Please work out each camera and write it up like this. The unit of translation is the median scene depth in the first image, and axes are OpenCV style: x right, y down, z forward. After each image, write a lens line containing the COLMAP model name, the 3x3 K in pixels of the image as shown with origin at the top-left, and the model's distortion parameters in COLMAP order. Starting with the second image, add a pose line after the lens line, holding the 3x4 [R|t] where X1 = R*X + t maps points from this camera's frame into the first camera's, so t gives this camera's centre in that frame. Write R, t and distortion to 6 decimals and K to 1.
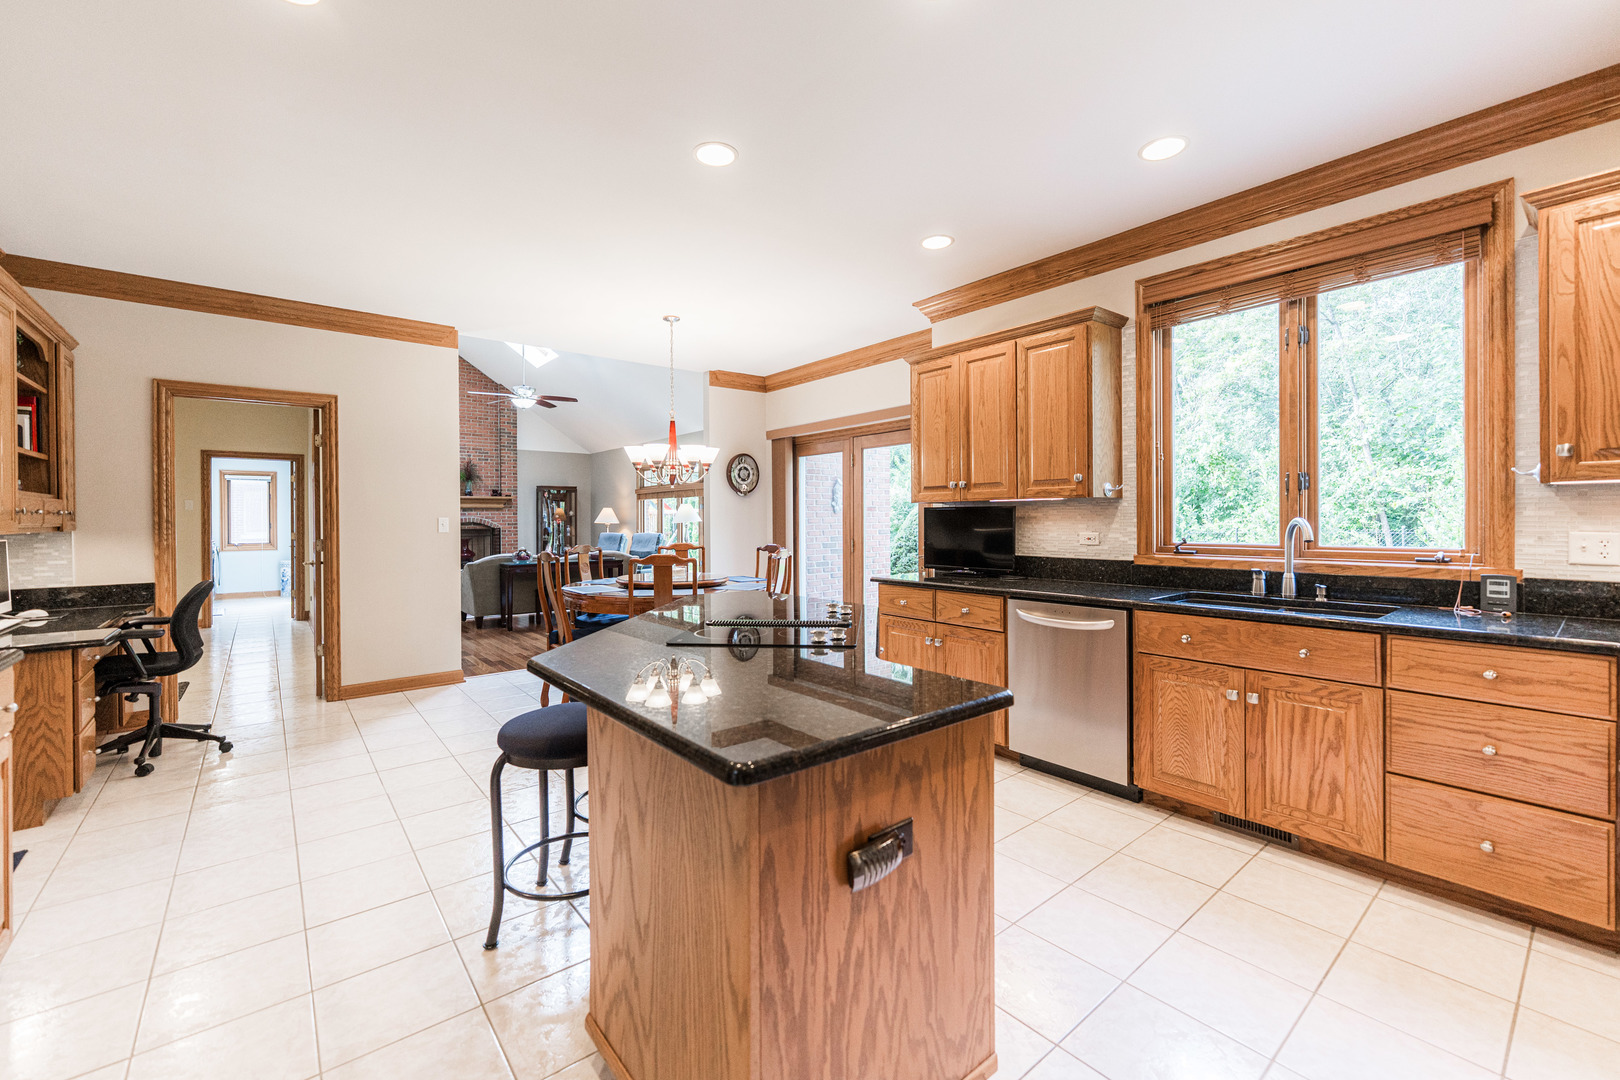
lens RADIAL K [[664.0, 0, 815.1], [0, 664.0, 529.9], [0, 0, 1]] dist [-0.002402, -0.000109]
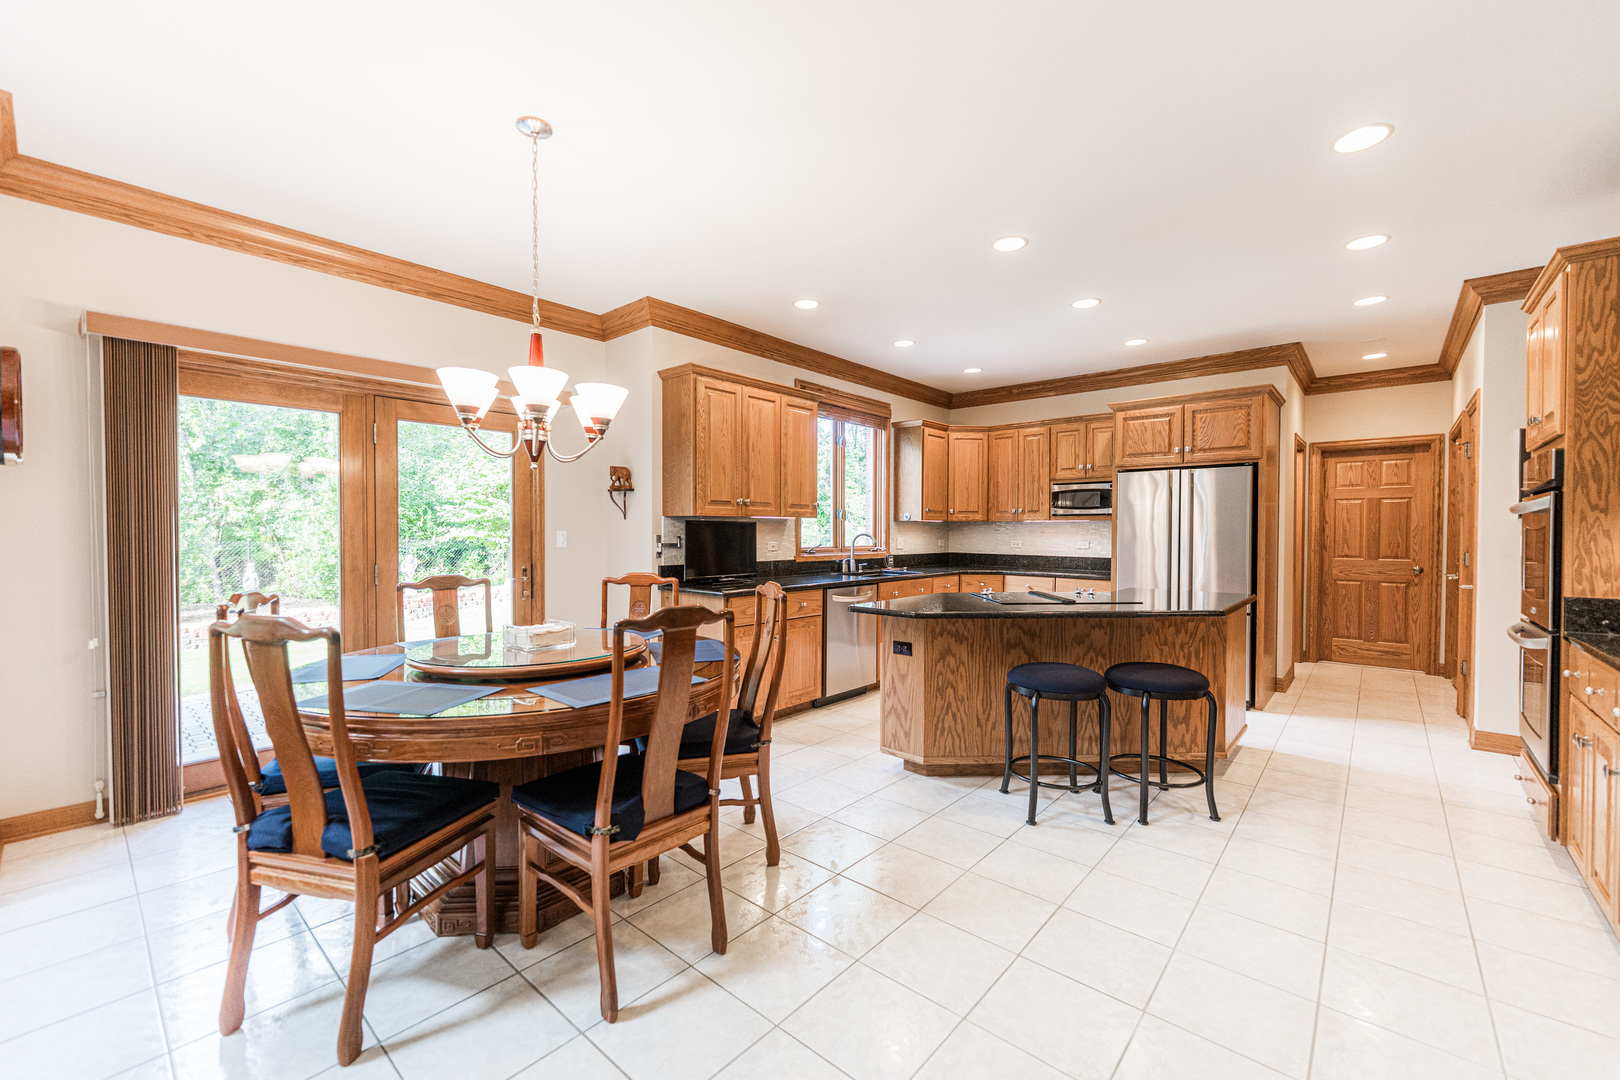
lens RADIAL K [[647.7, 0, 806.1], [0, 647.7, 542.7], [0, 0, 1]] dist [0.002044, -0.000080]
pose [[-0.155212, -0.015204, 0.987764, -0.915849], [0.012430, 0.999772, 0.017342, -0.016604], [-0.987803, 0.014969, -0.154987, 1.094403]]
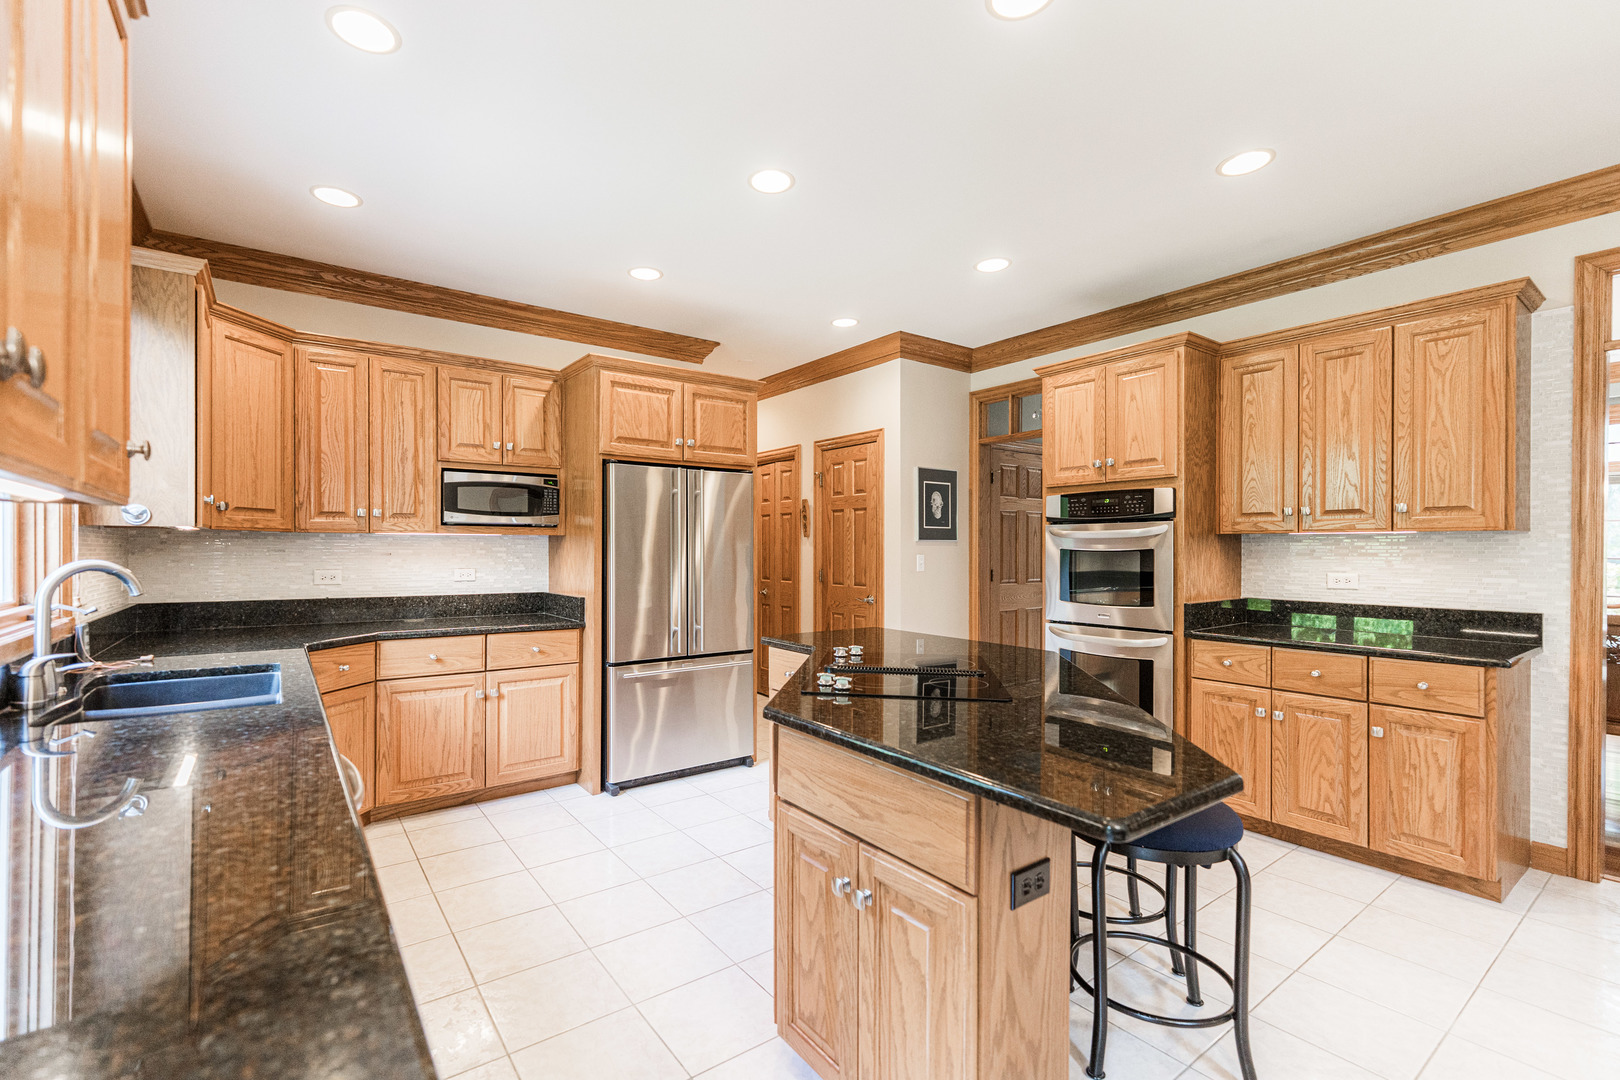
lens RADIAL K [[704.6, 0, 770.5], [0, 704.6, 553.1], [0, 0, 1]] dist [0.002093, 0.000315]
pose [[-0.997032, 0.002330, 0.076952, 0.032231], [0.003716, 0.999833, 0.017866, -0.024552], [-0.076898, 0.018098, -0.996875, 1.183114]]
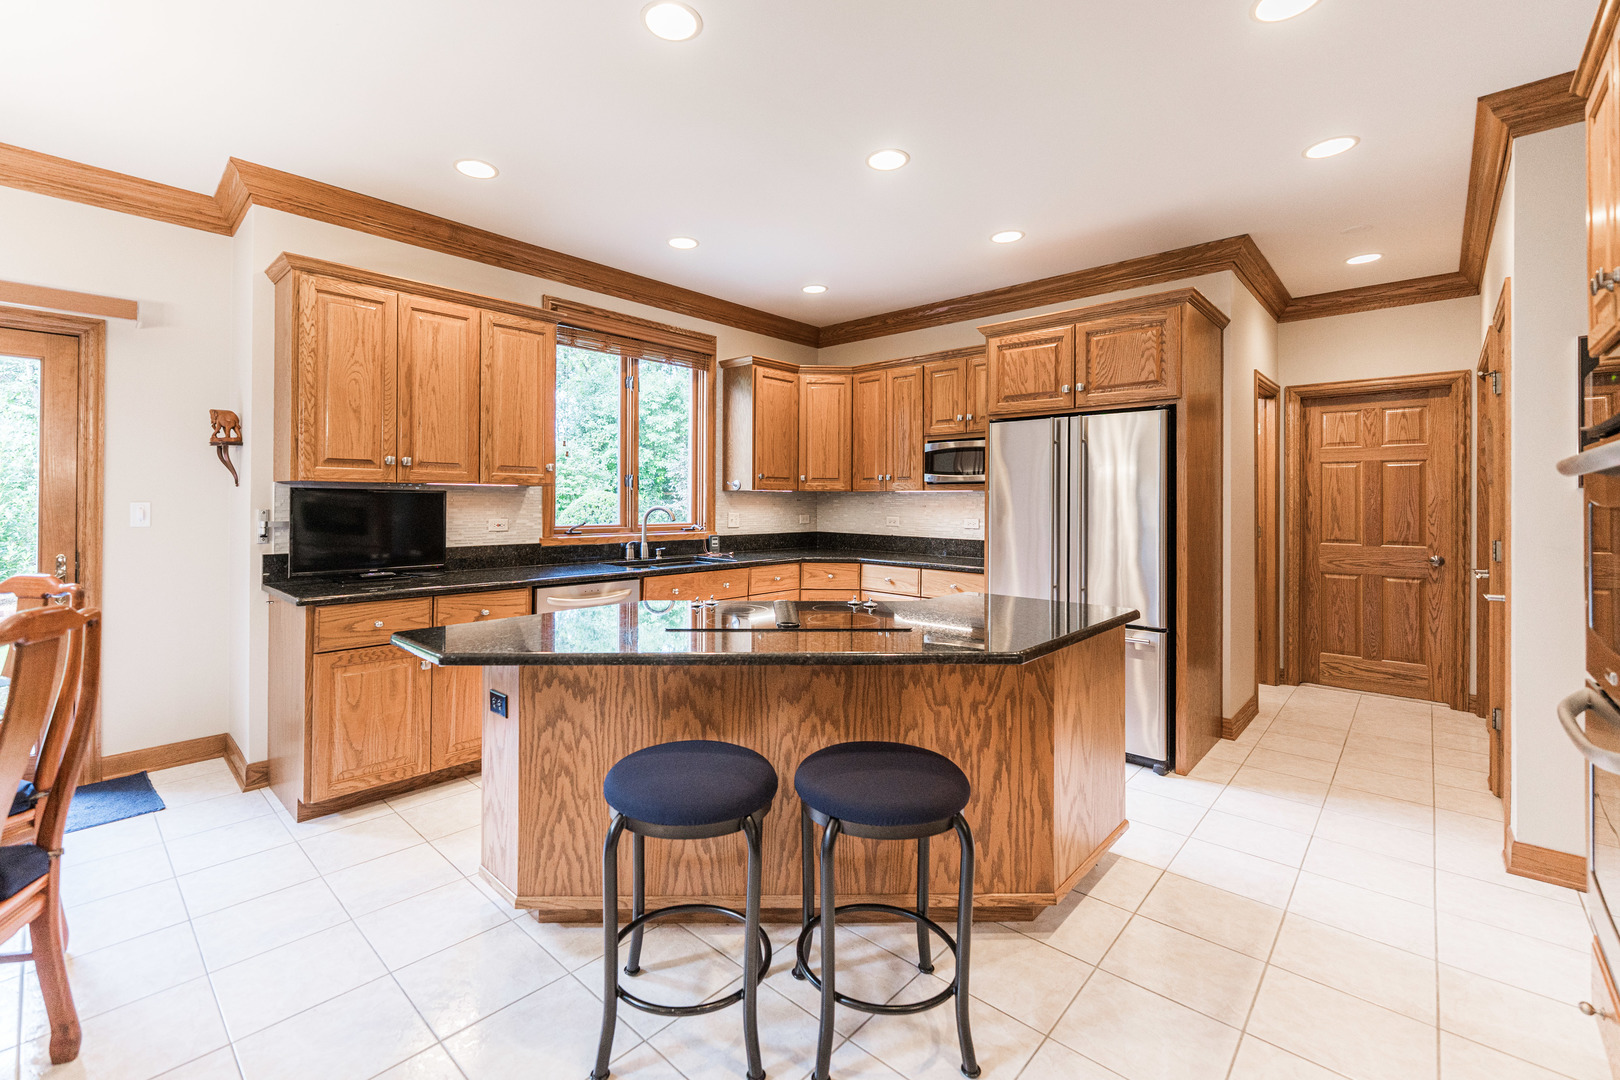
lens RADIAL K [[684.2, 0, 771.8], [0, 684.2, 501.1], [0, 0, 1]] dist [0.001738, -0.000179]
pose [[-0.117243, 0.004548, 0.993093, -0.644208], [0.009158, 0.999952, -0.003499, -0.015099], [-0.993061, 0.008684, -0.117279, 0.678101]]
